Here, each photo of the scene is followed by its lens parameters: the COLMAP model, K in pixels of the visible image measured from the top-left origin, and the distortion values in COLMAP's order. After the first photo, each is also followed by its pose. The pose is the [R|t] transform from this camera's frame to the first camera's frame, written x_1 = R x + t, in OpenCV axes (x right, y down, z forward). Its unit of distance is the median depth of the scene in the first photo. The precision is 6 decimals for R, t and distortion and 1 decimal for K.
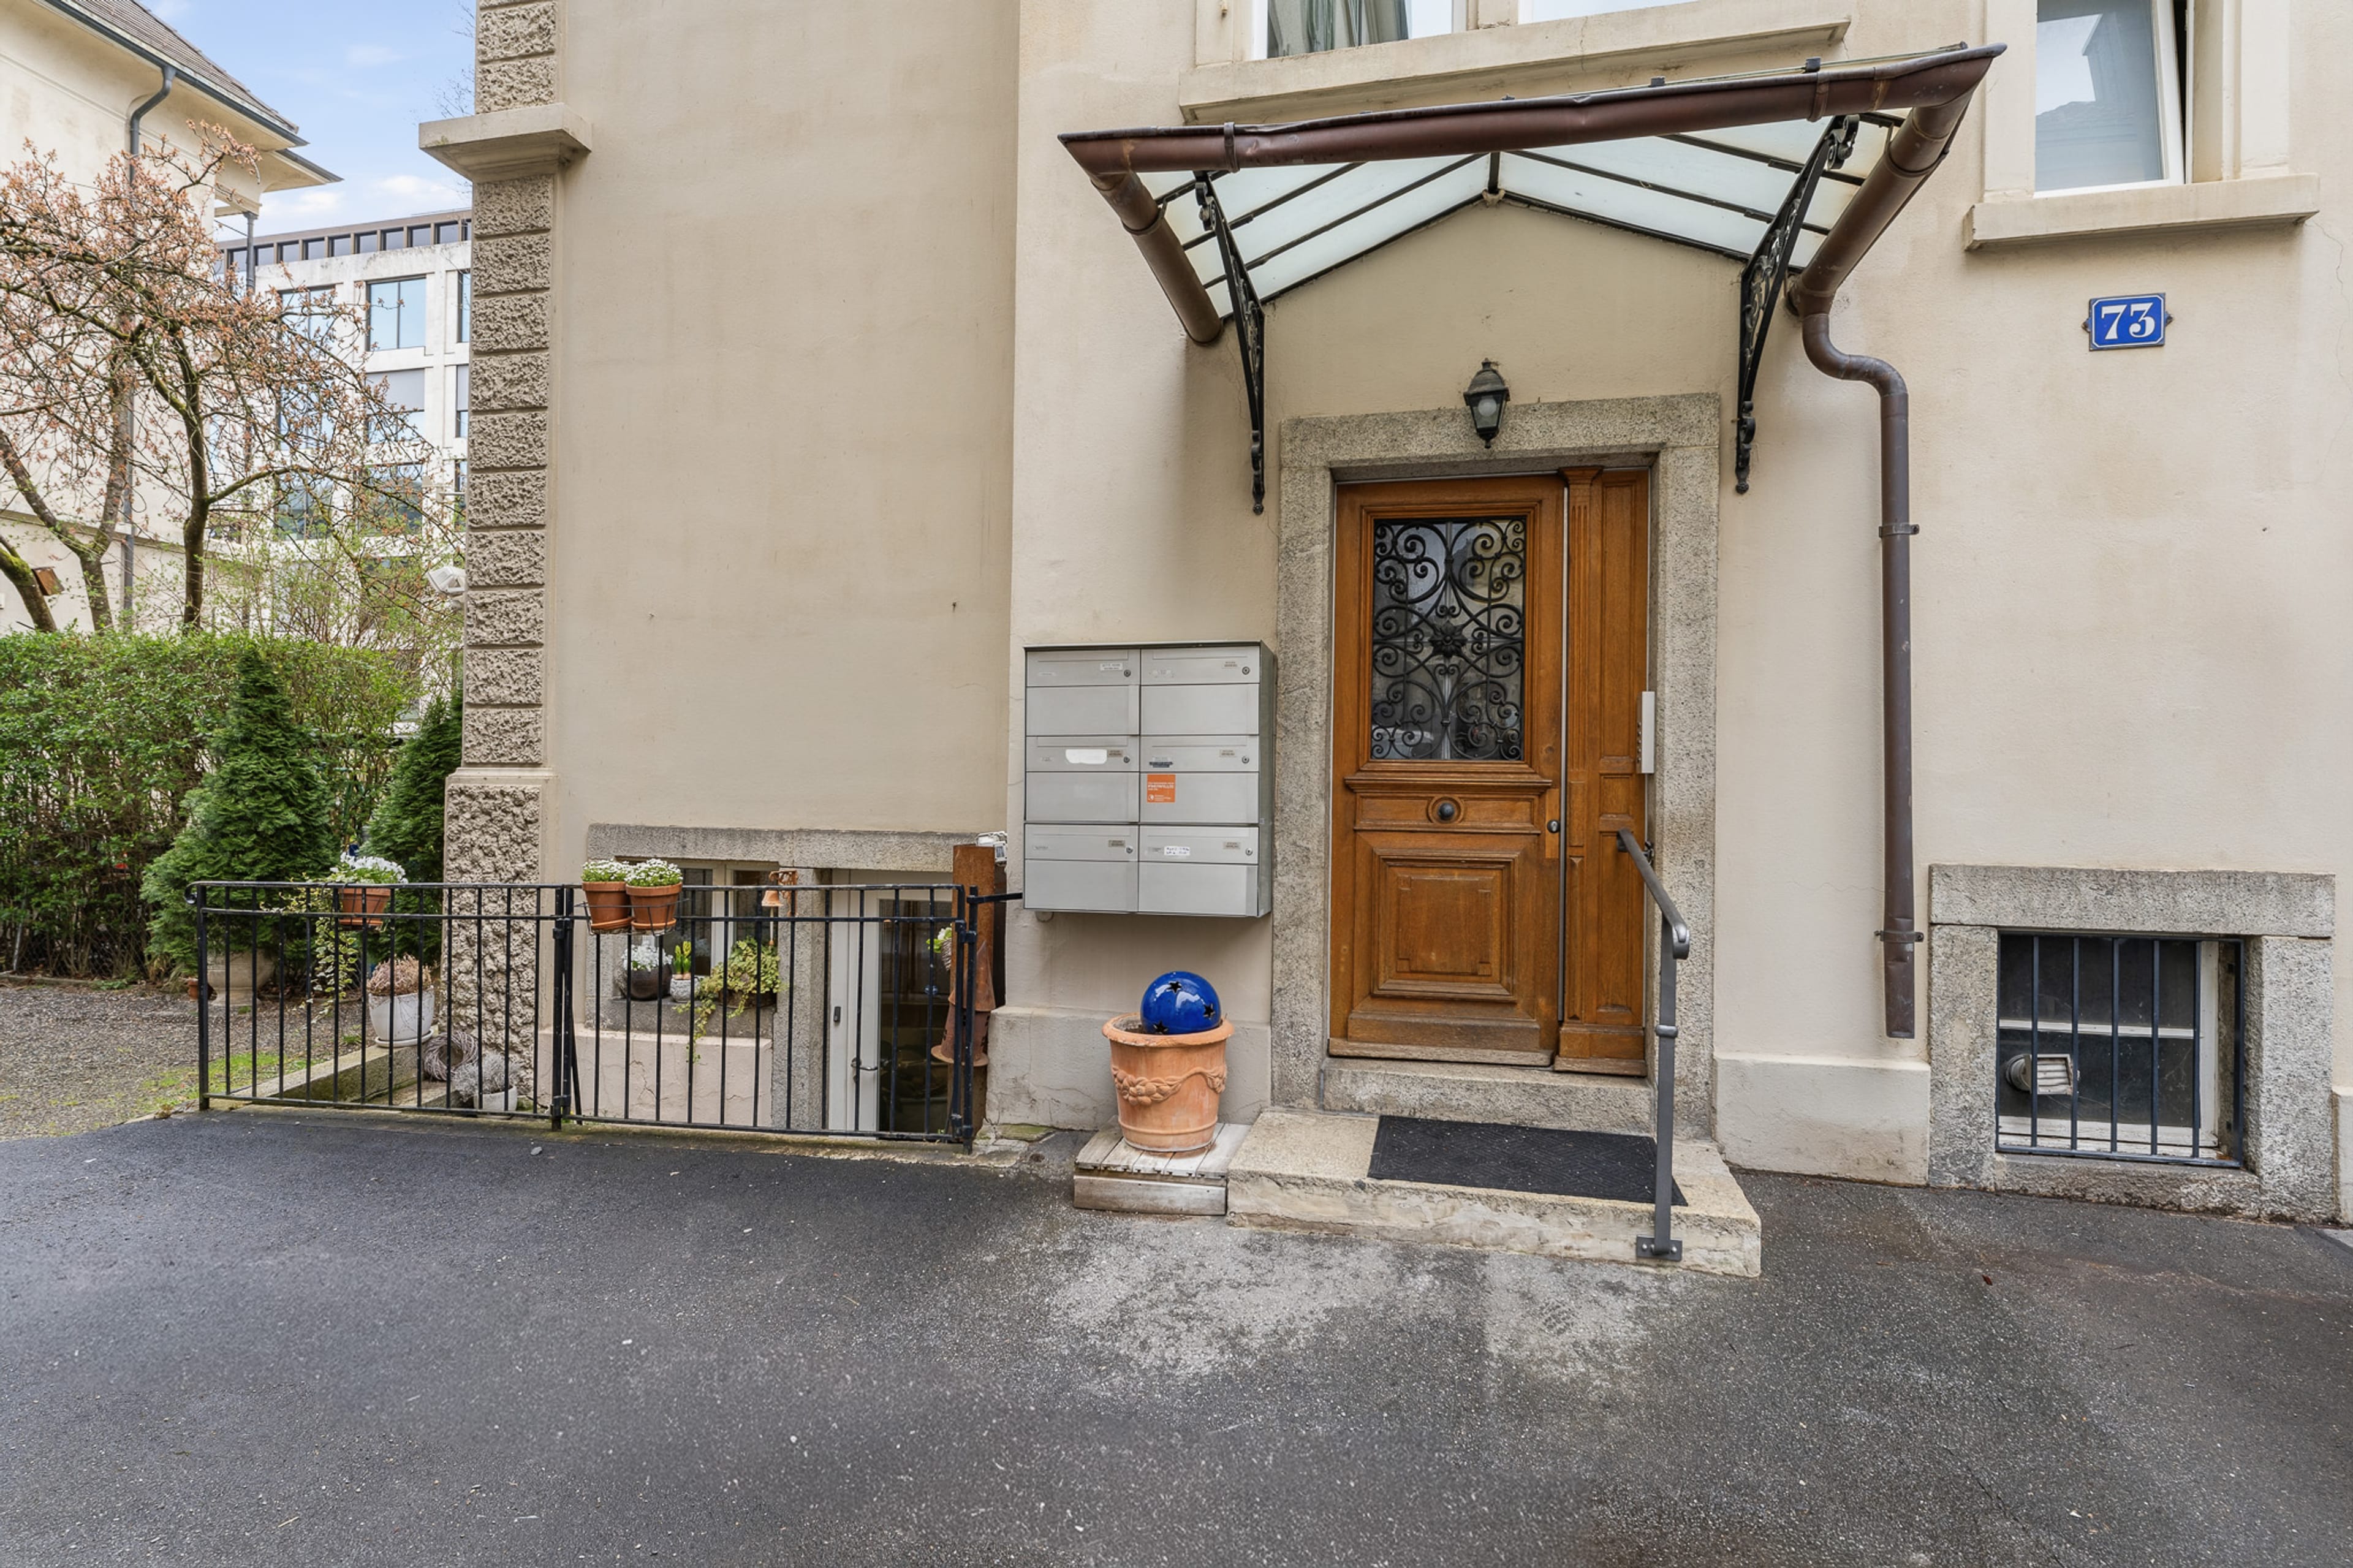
lens RADIAL K [[1188.6, 0, 1176.5], [0, 1188.6, 784.0], [0, 0, 1]] dist [-0.001227, -0.000213]
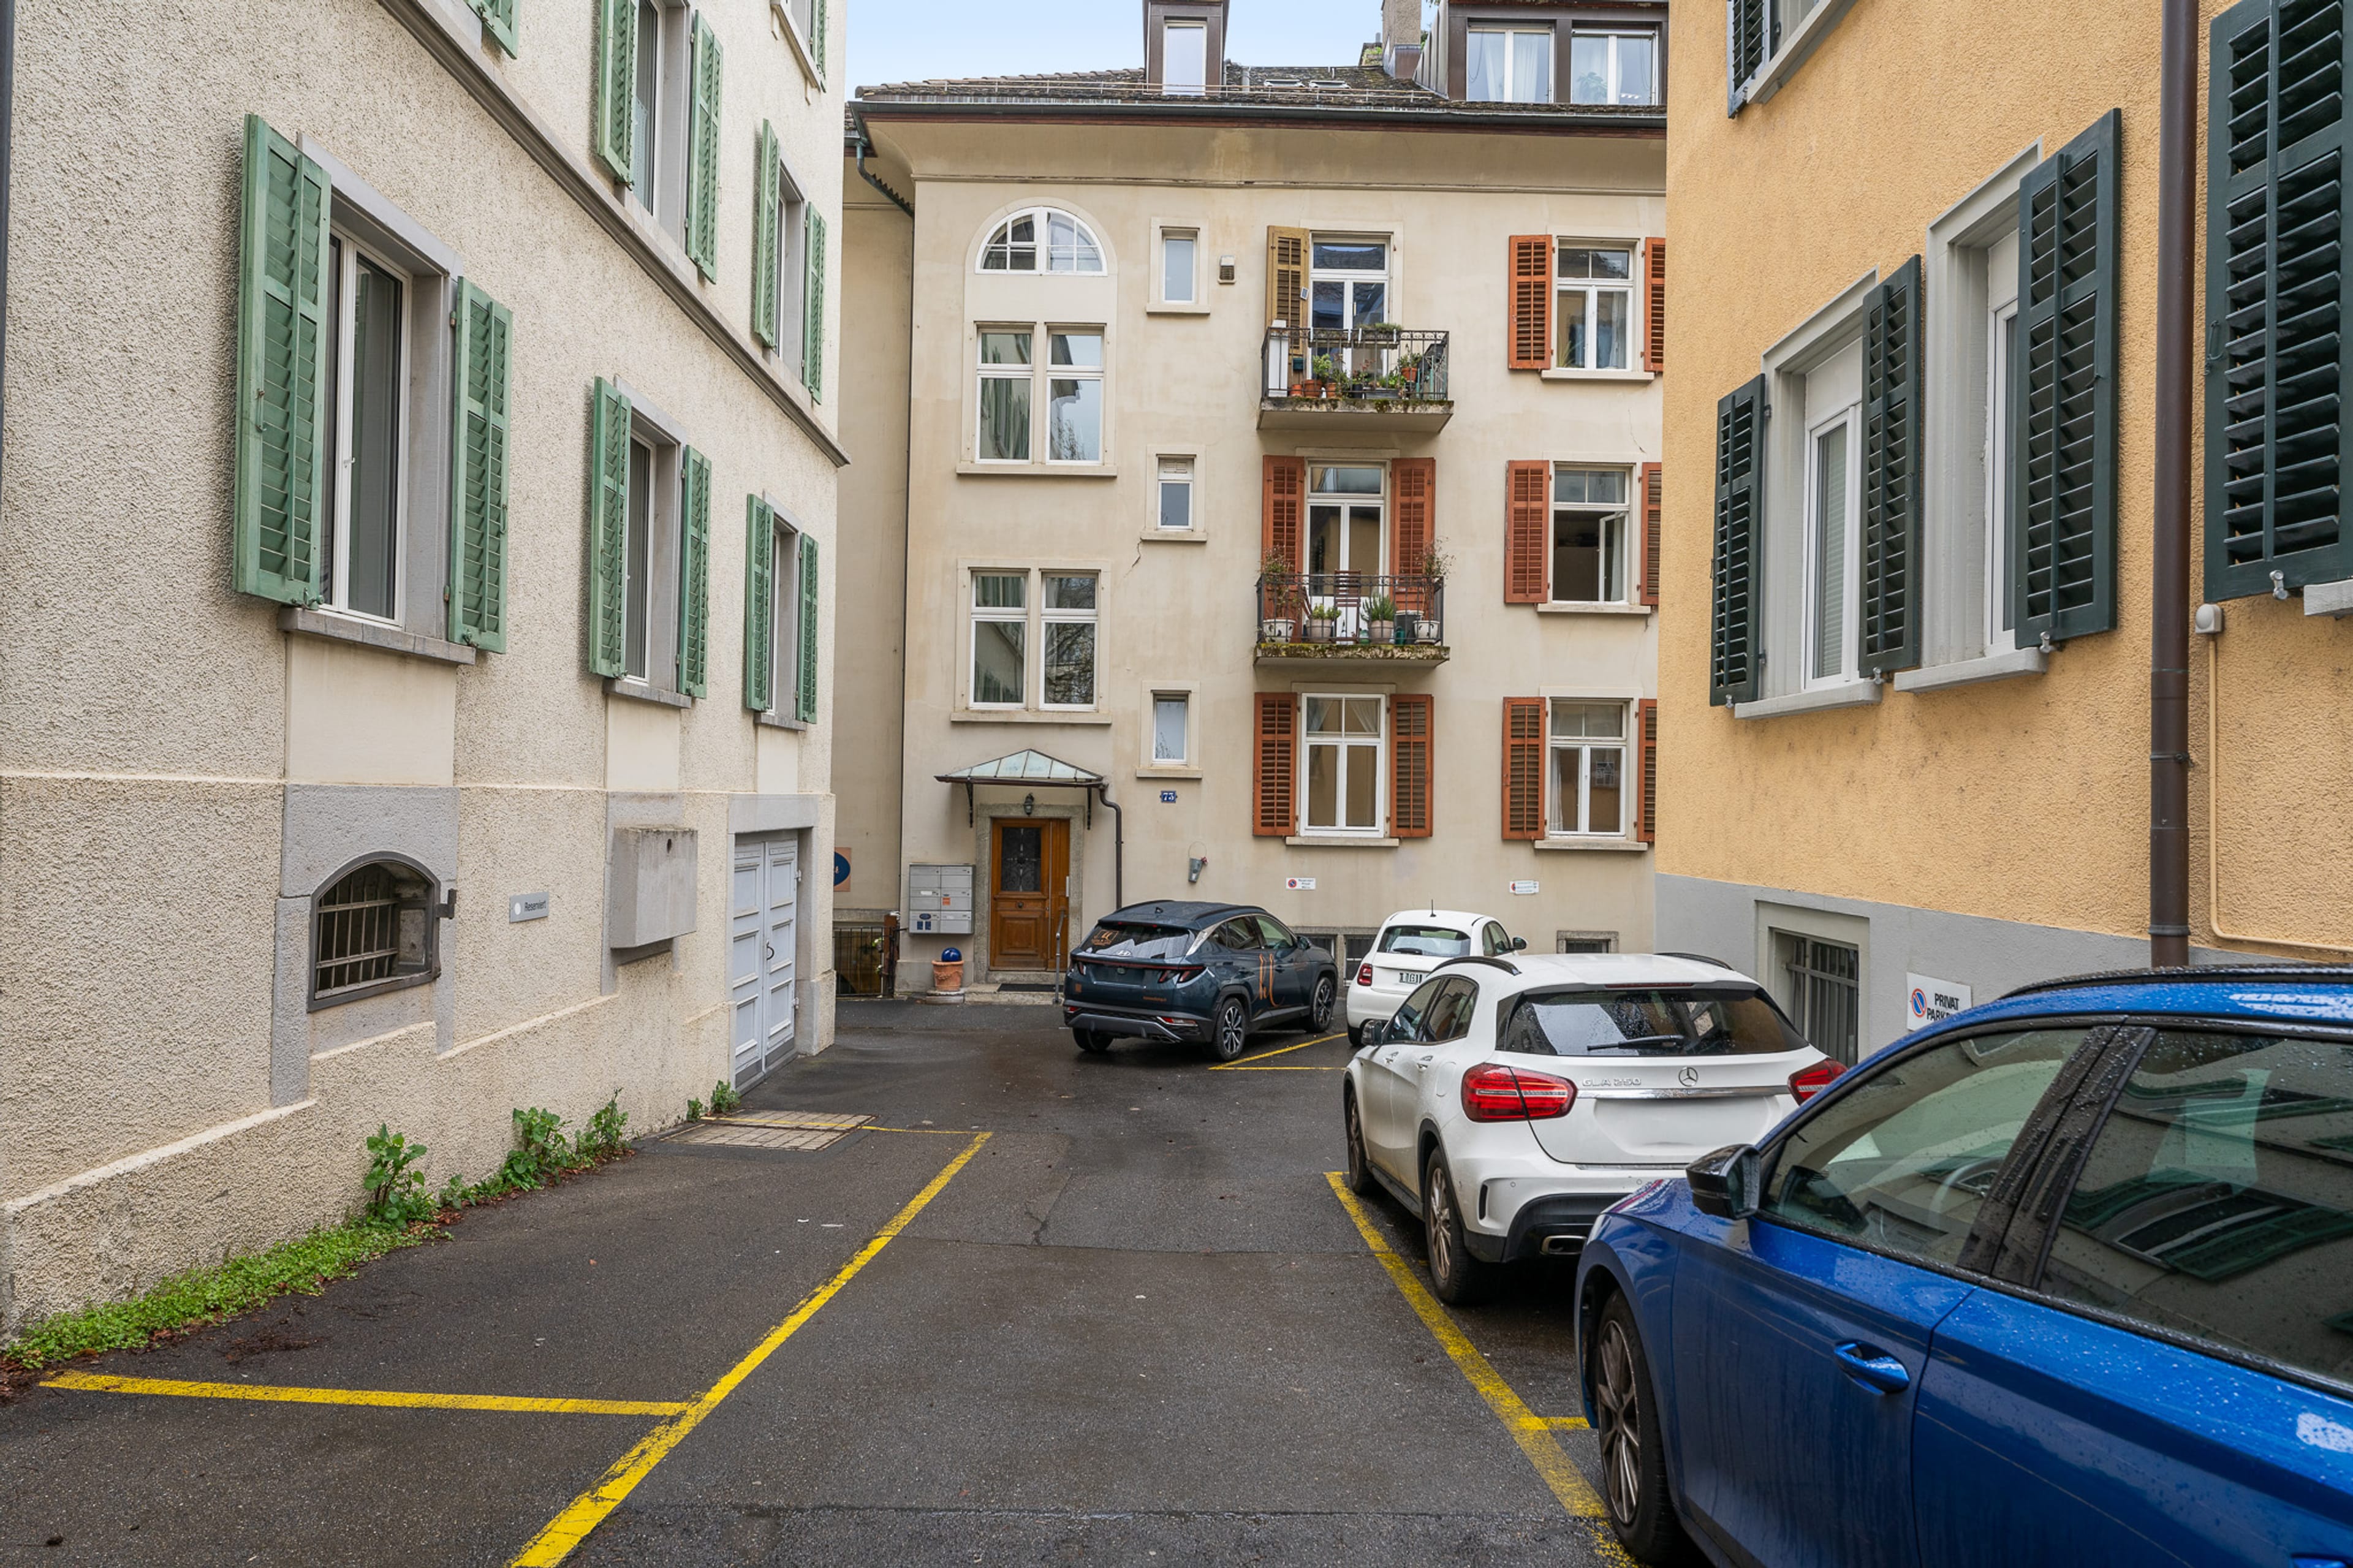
lens RADIAL K [[1416.5, 0, 1180.3], [0, 1416.5, 790.4], [0, 0, 1]] dist [-0.000899, -0.000135]
pose [[0.969907, 0.008265, 0.243337, -0.396682], [-0.006316, 0.999941, -0.008786, -0.319653], [-0.243395, 0.006984, 0.969902, -3.655304]]
